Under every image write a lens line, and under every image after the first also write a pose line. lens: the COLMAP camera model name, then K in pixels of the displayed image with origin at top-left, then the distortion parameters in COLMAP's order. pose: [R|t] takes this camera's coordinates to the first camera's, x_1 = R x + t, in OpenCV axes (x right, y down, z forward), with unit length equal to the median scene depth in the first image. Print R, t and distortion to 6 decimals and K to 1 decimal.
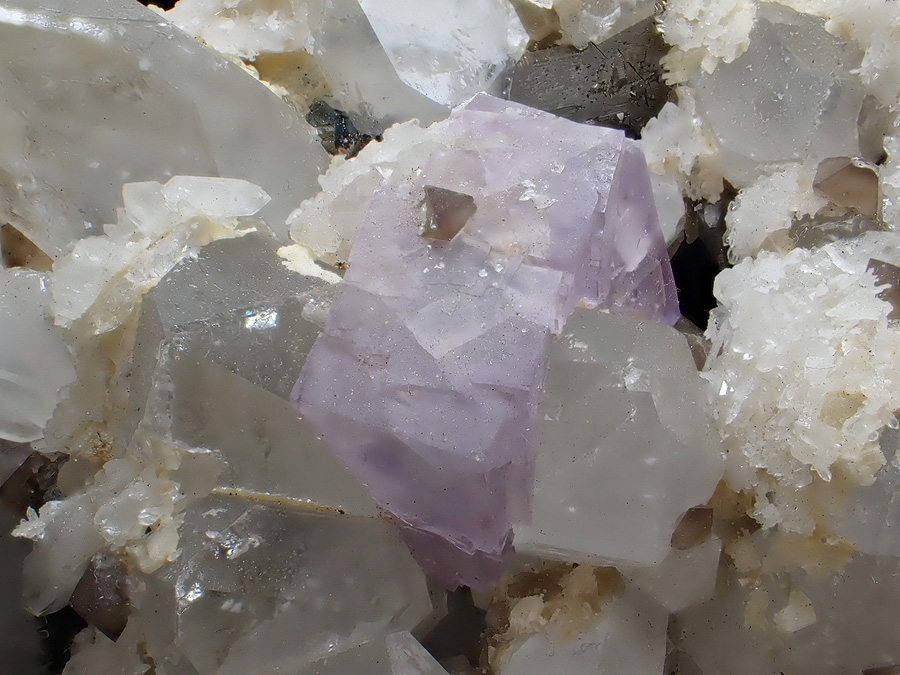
lens RADIAL K [[1473.7, 0, 450.0], [0, 1473.7, 337.5], [0, 0, 1]] dist [-0.036054, -0.016224]
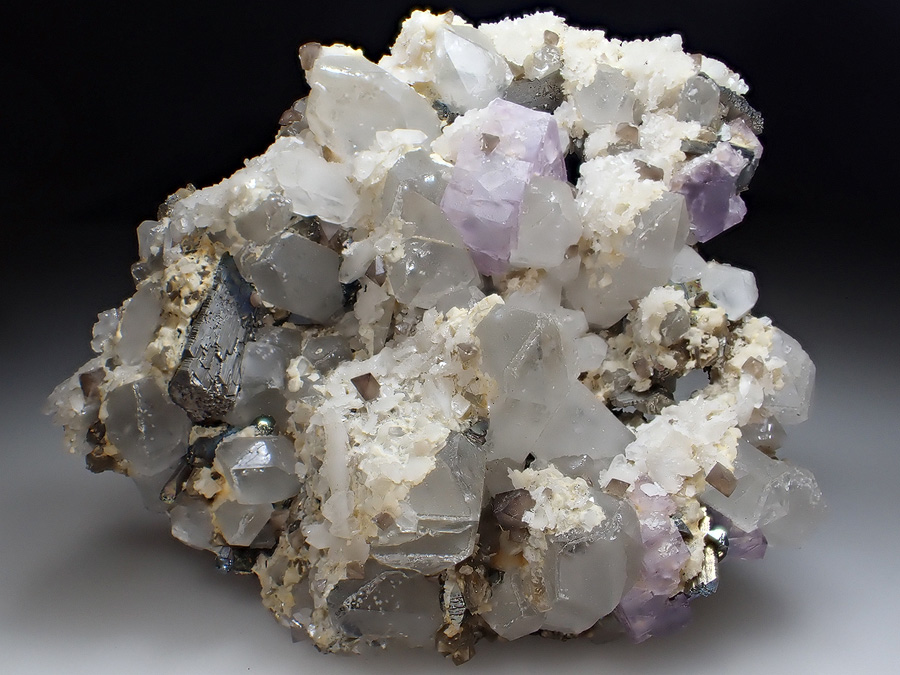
lens RADIAL K [[901.5, 0, 450.0], [0, 901.5, 337.5], [0, 0, 1]] dist [0.010578, -0.352978]
pose [[0.999211, -0.006278, 0.039222, -0.146482], [0.001124, 0.991505, 0.130062, 0.063688], [-0.039705, -0.129915, 0.990730, -0.782489]]
